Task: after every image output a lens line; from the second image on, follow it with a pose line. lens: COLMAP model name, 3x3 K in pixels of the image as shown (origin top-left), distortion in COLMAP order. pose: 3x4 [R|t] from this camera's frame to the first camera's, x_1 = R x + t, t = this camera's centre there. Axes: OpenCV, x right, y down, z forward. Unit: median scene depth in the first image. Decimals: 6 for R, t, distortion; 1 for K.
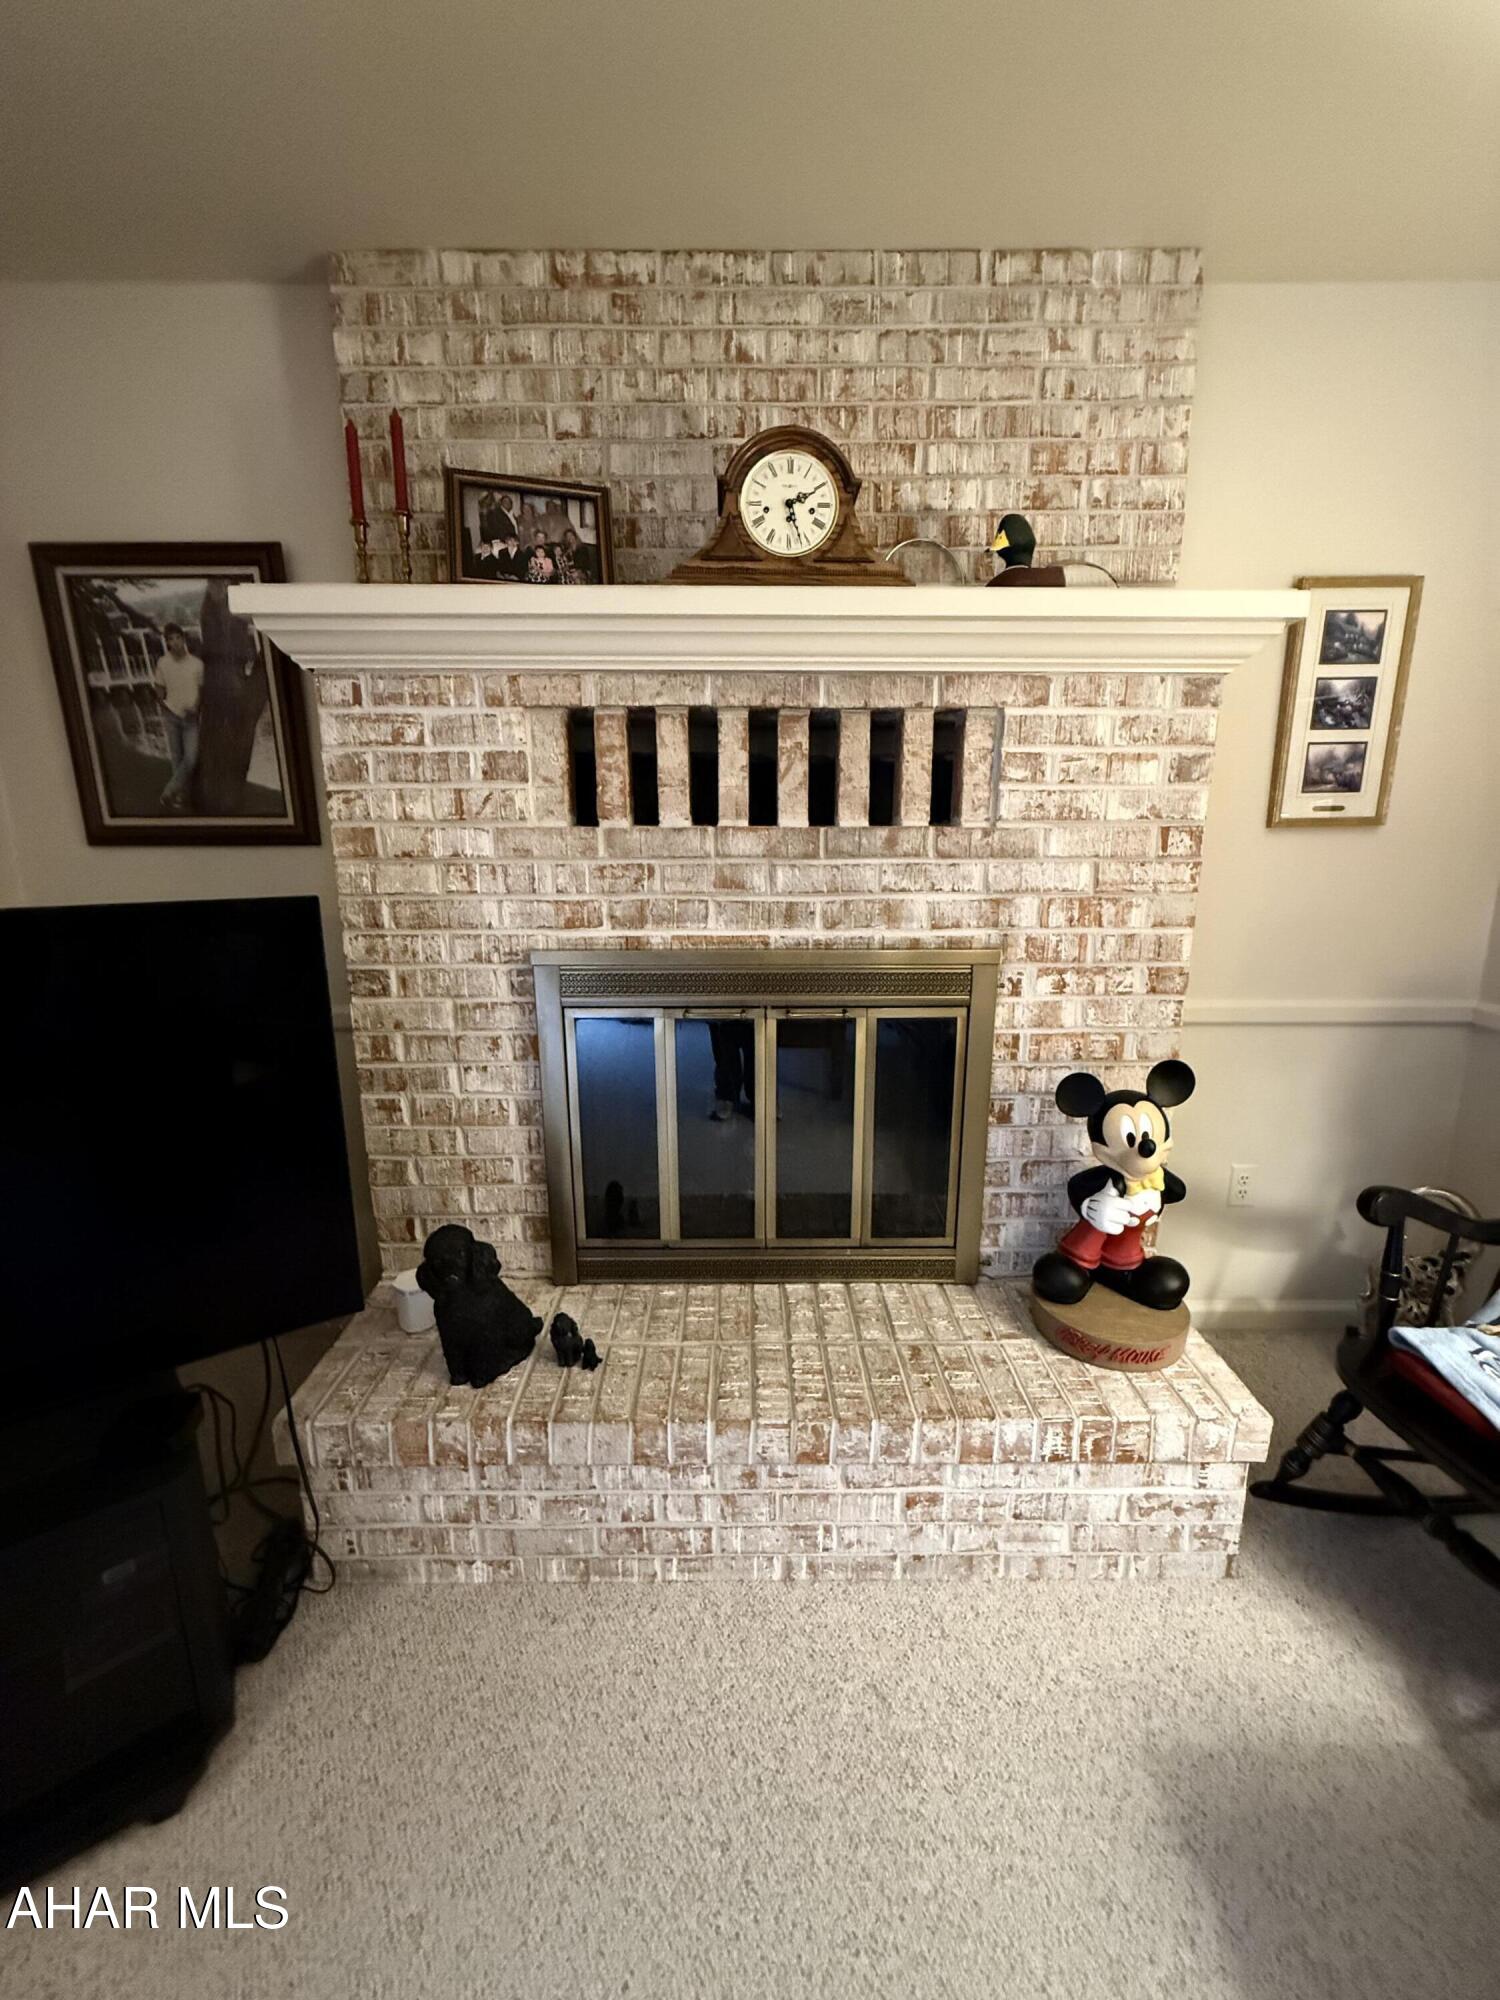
lens RADIAL K [[799.1, 0, 750.0], [0, 799.1, 1000.0], [0, 0, 1]] dist [0.000374, 0.000213]
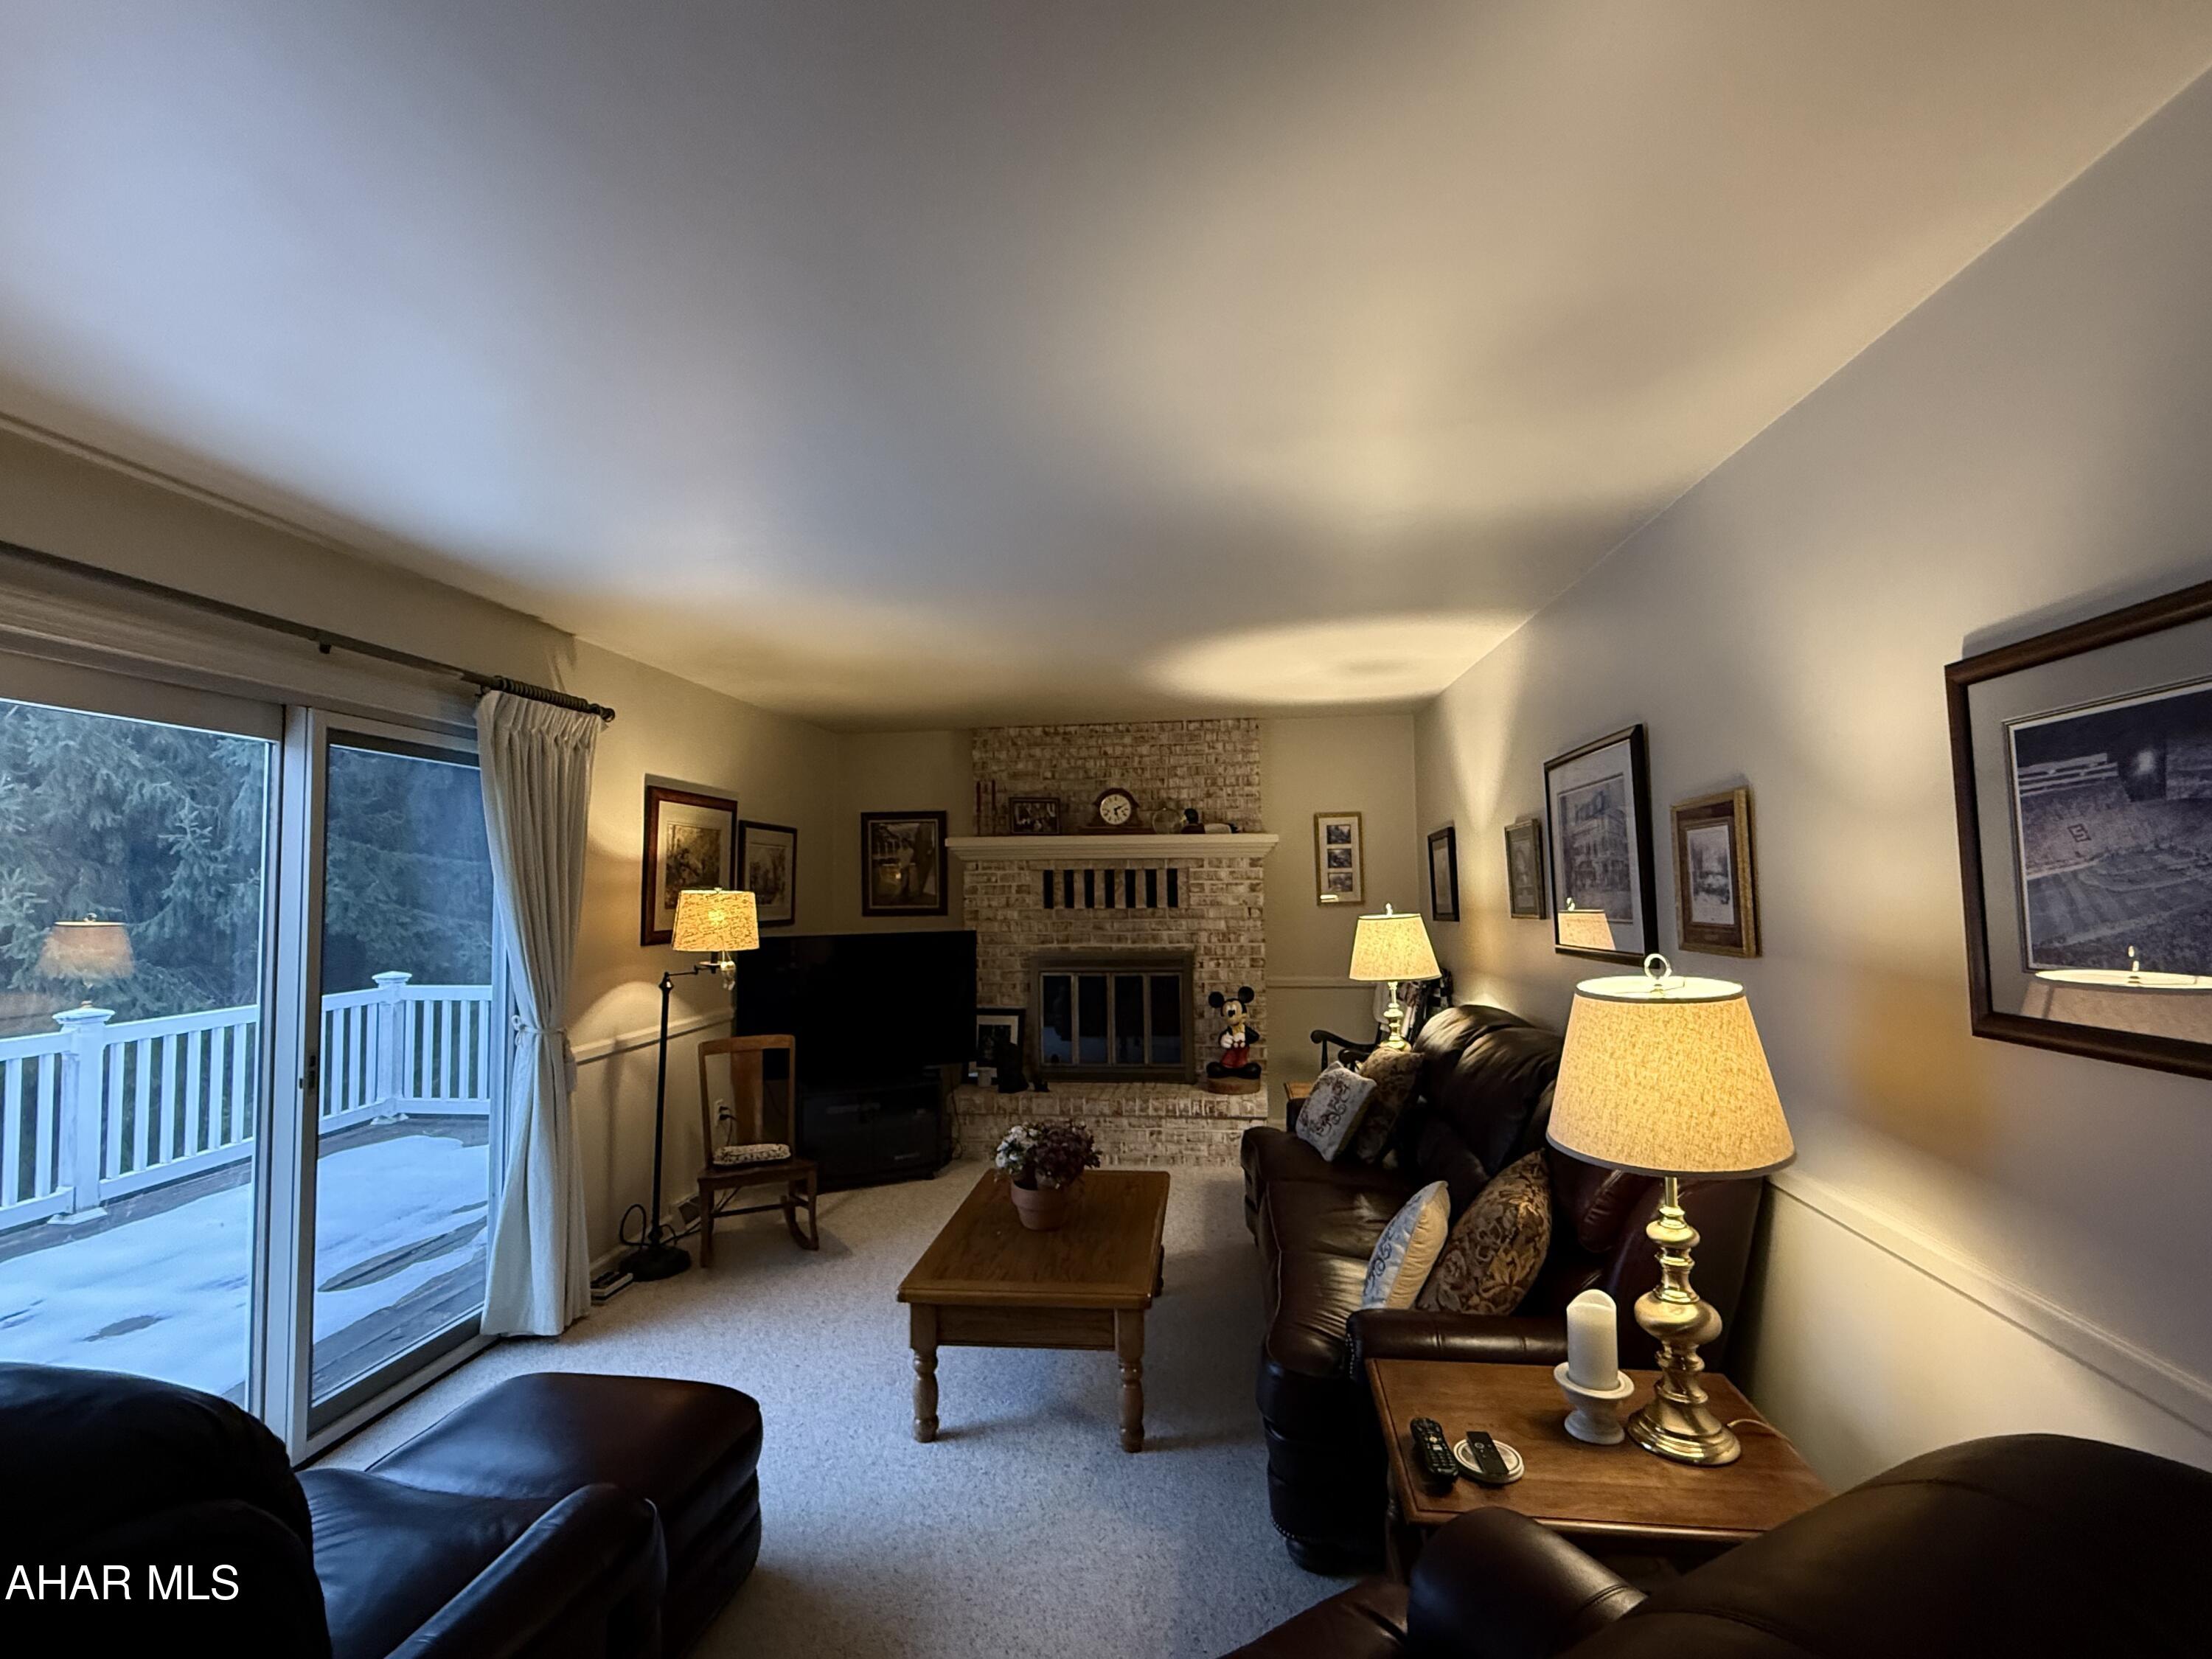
lens RADIAL K [[1040.0, 0, 1106.0], [0, 1040.0, 829.5], [0, 0, 1]] dist [0.003971, 0.000143]
pose [[0.992731, -0.016607, -0.119201, 0.454195], [-0.014721, 0.966241, -0.257221, 0.473758], [0.119449, 0.257106, 0.958973, -2.672125]]
